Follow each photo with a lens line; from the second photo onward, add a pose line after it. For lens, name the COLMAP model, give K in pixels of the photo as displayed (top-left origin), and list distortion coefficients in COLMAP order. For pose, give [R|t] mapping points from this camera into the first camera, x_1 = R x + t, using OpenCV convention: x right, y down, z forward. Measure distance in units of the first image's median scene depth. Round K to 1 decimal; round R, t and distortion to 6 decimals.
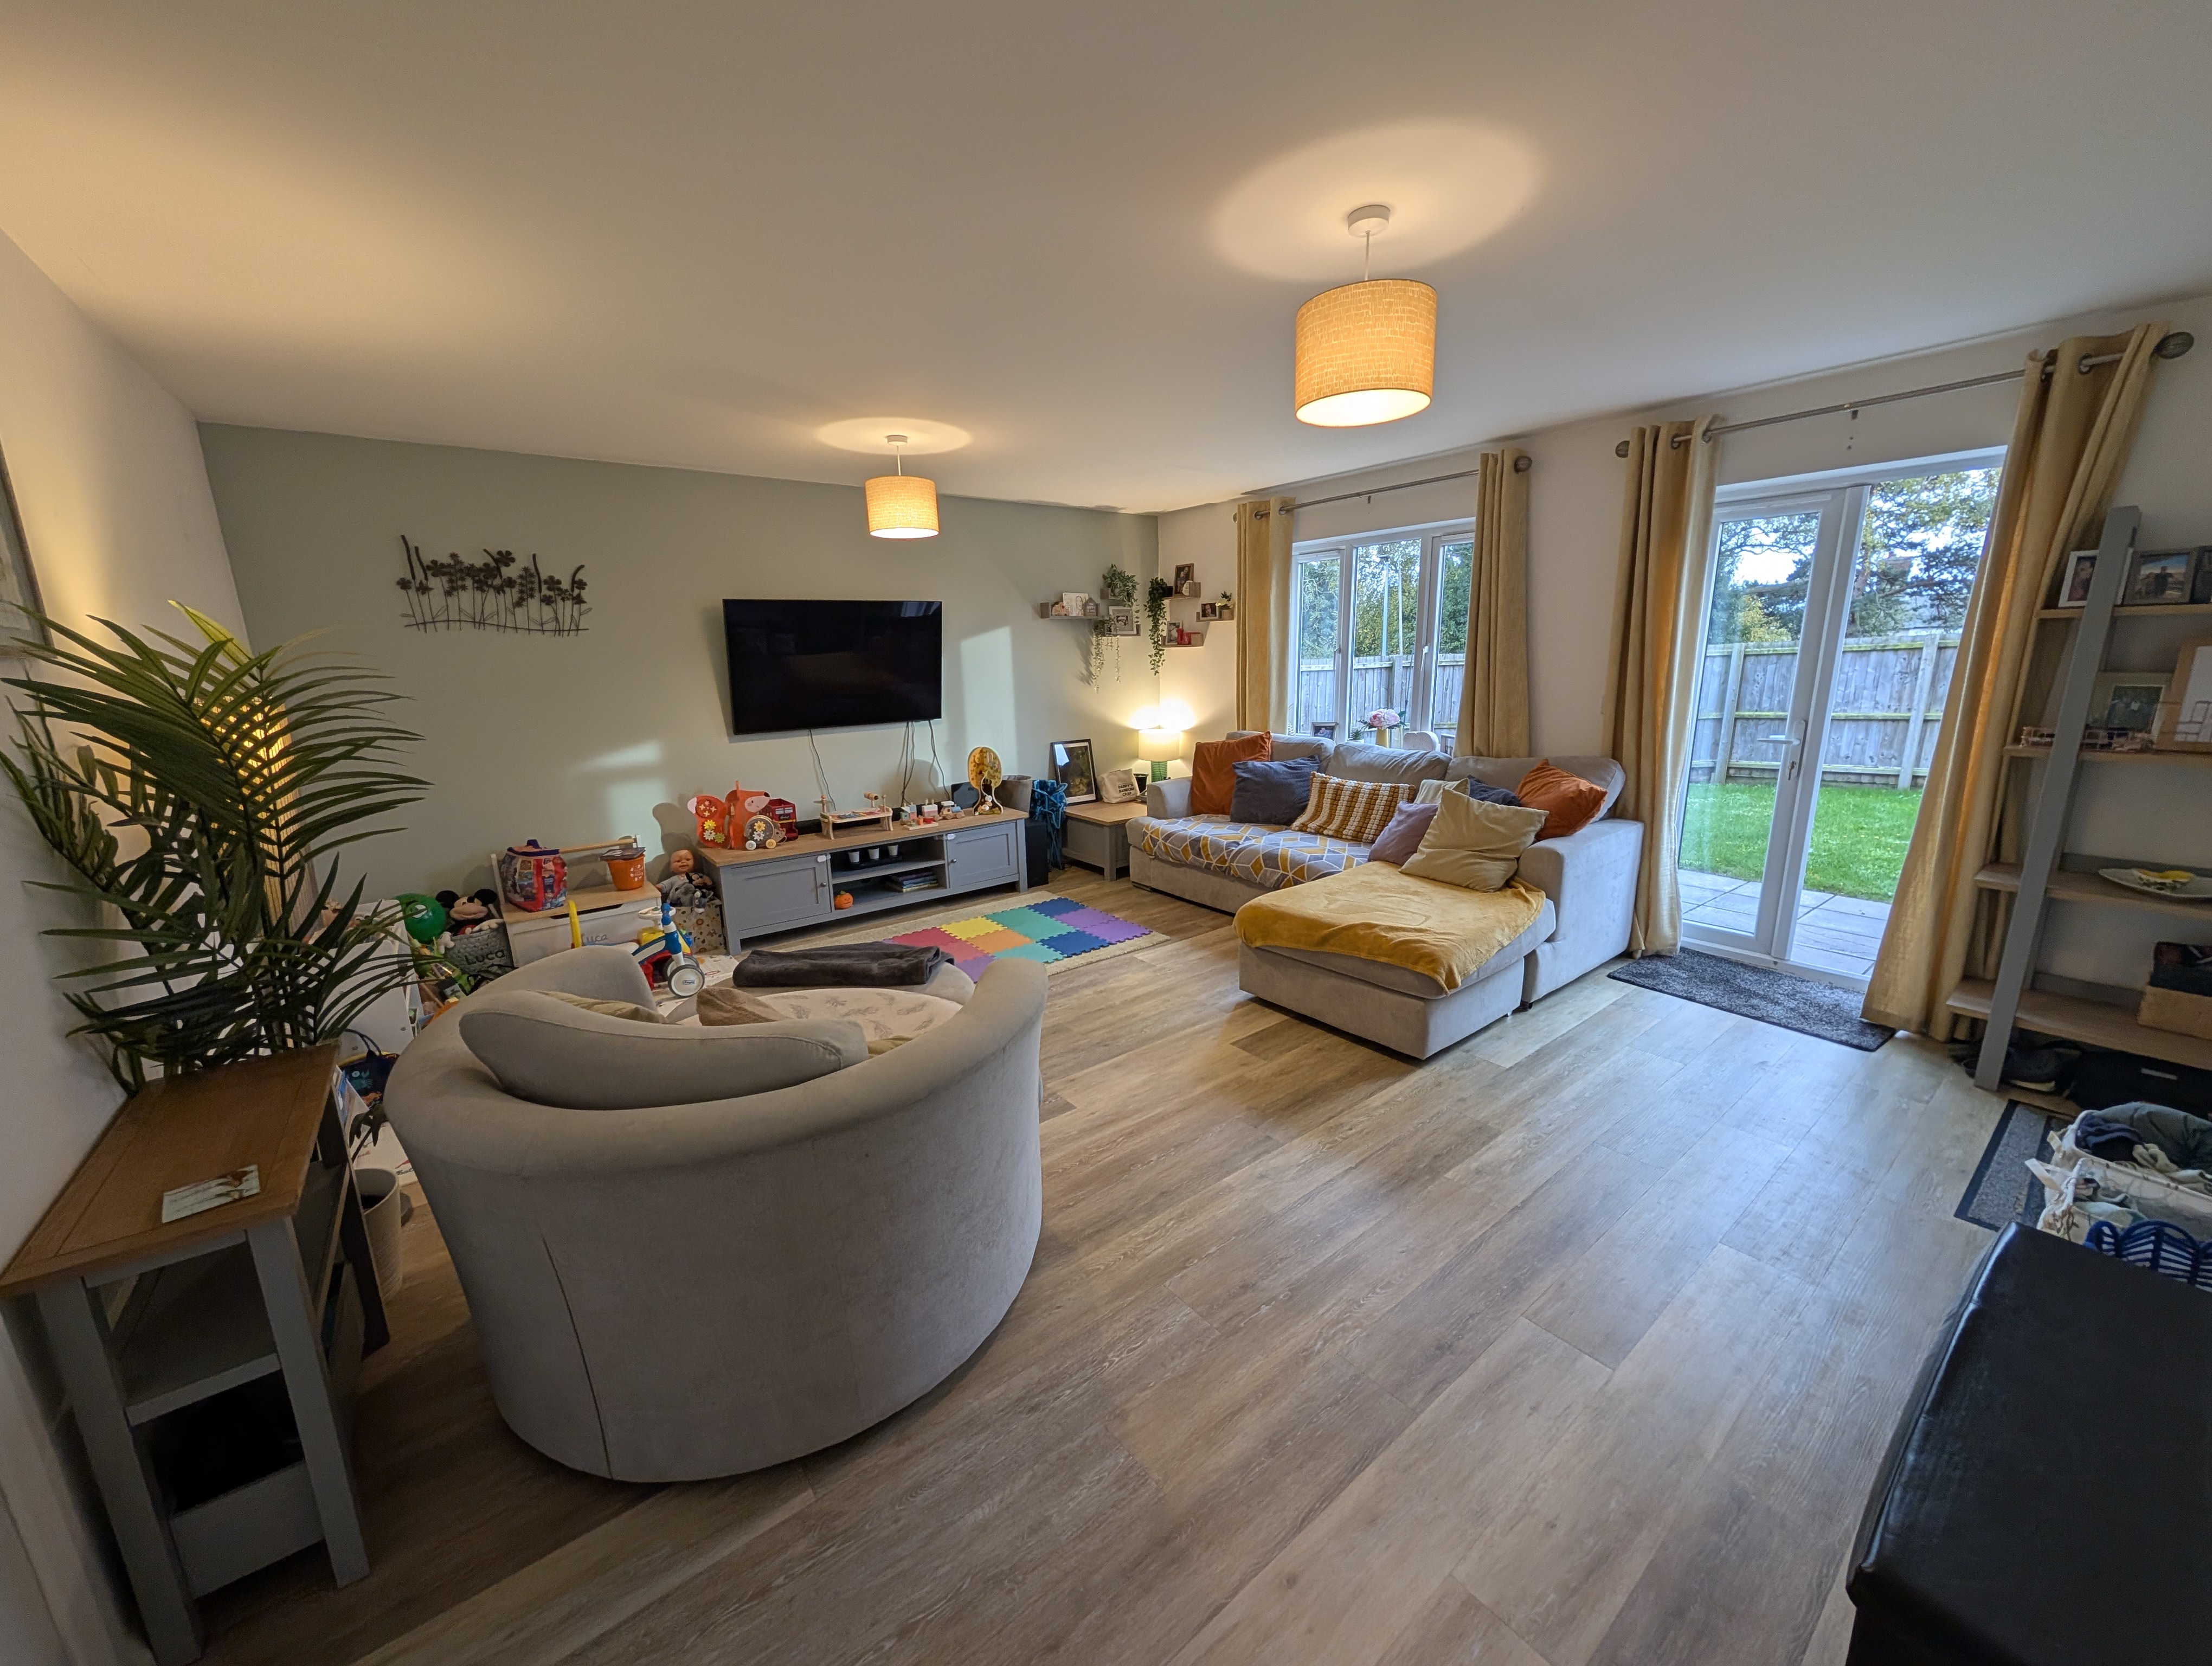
lens RADIAL K [[839.9, 0, 1098.0], [0, 839.9, 839.1], [0, 0, 1]] dist [0.000213, 0.000033]
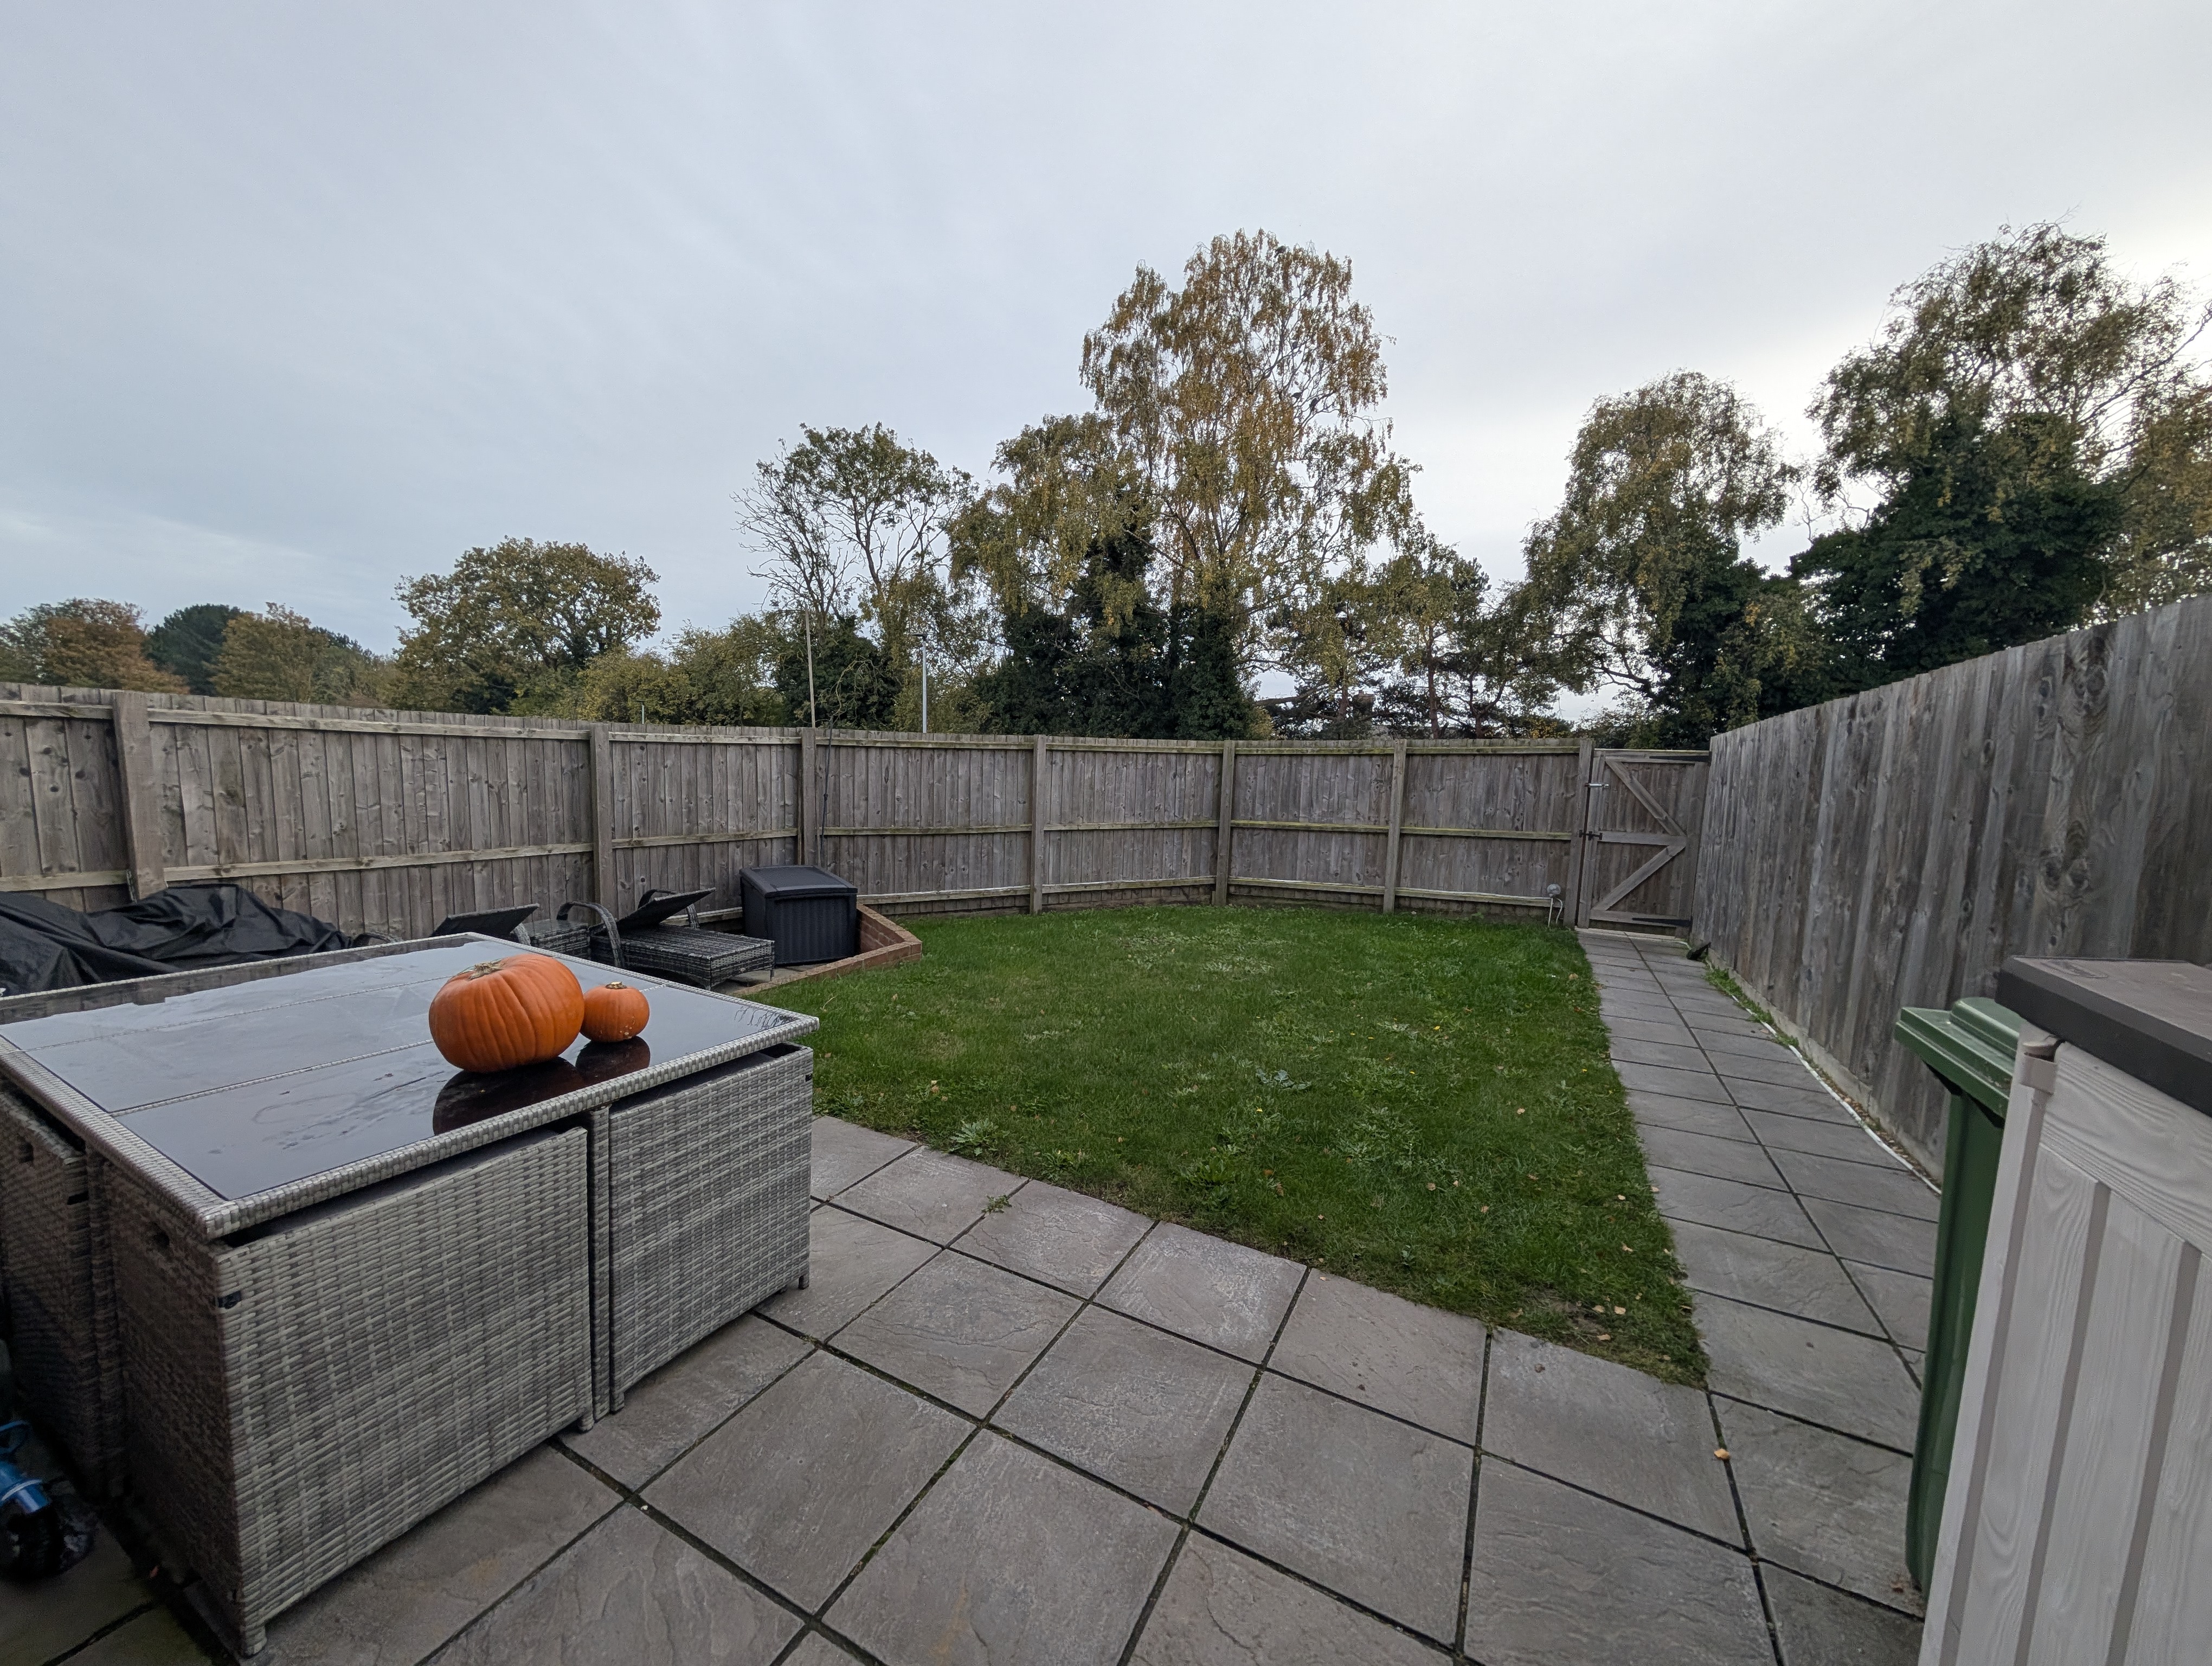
lens RADIAL K [[839.9, 0, 1094.9], [0, 839.9, 832.5], [0, 0, 1]] dist [0.000213, 0.000033]
pose [[0.906700, 0.011999, 0.421604, 0.295328], [0.037260, 0.993408, -0.108405, -0.055160], [-0.420126, 0.114000, 0.900277, 0.314237]]
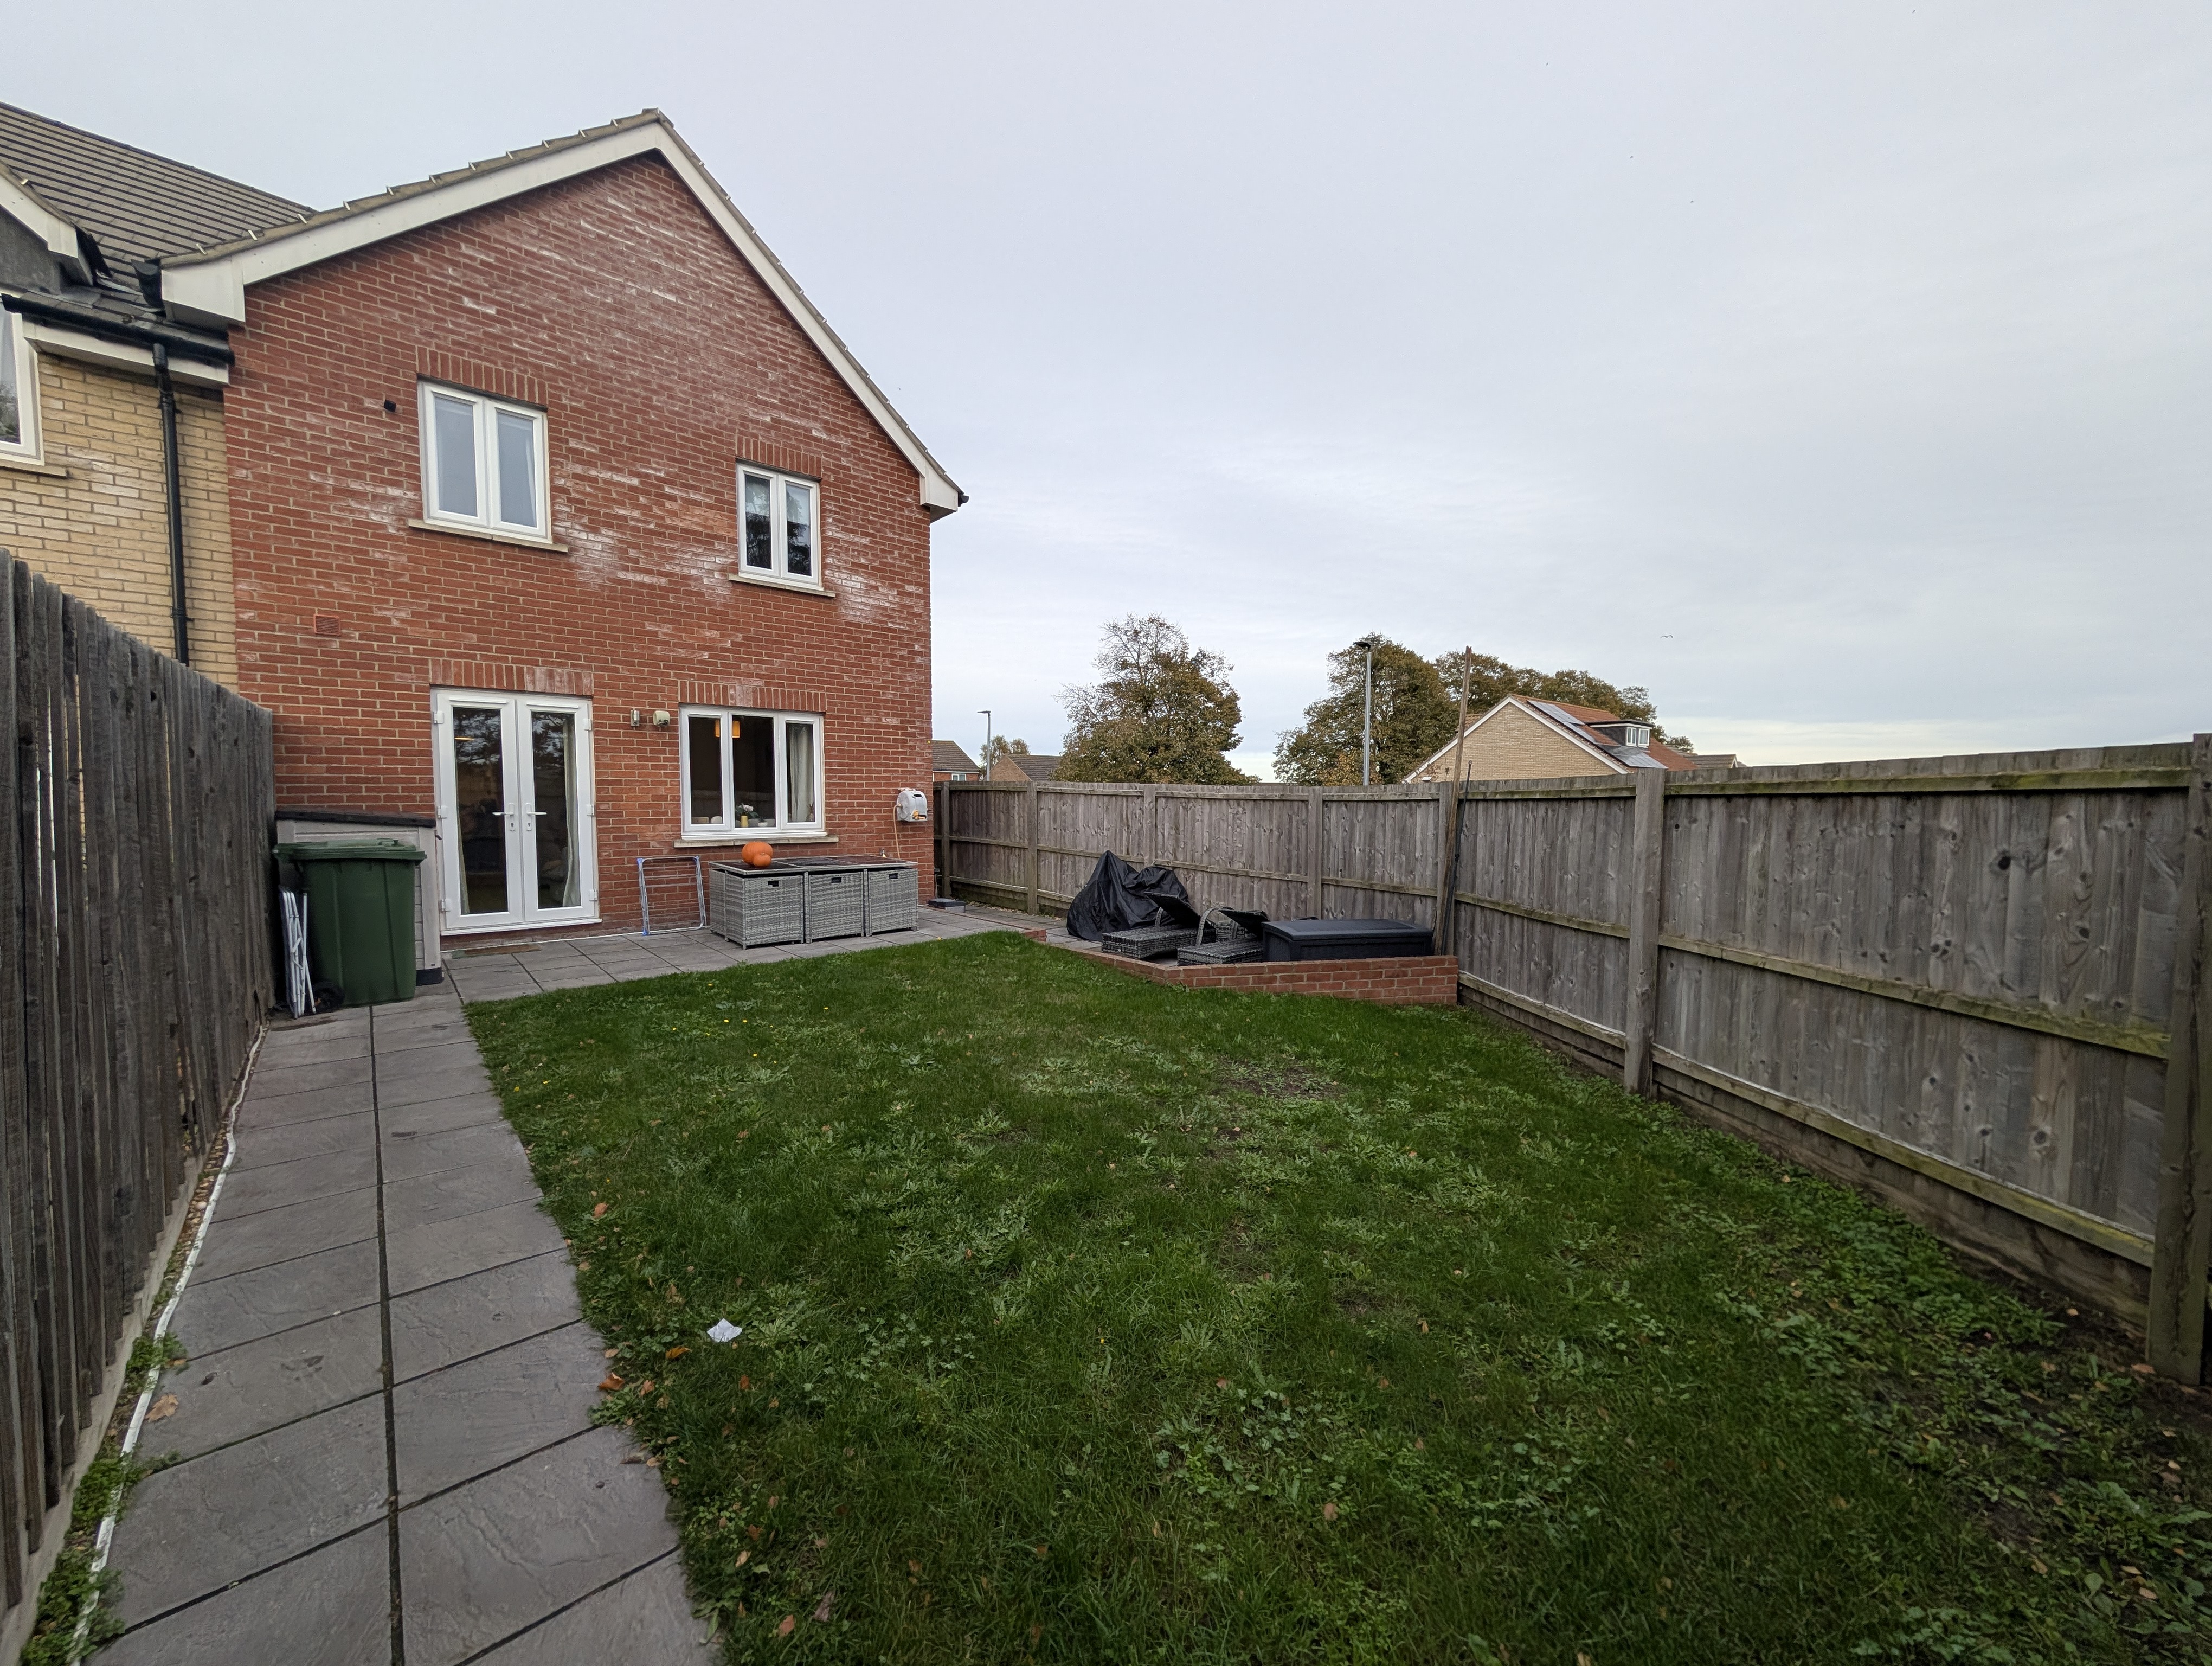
lens RADIAL K [[839.9, 0, 1094.5], [0, 839.9, 835.4], [0, 0, 1]] dist [0.000213, 0.000033]
pose [[0.073743, 0.071440, -0.994715, 1.028685], [-0.224726, 0.972968, 0.053218, -0.164581], [0.971628, 0.219614, 0.087804, 0.747370]]
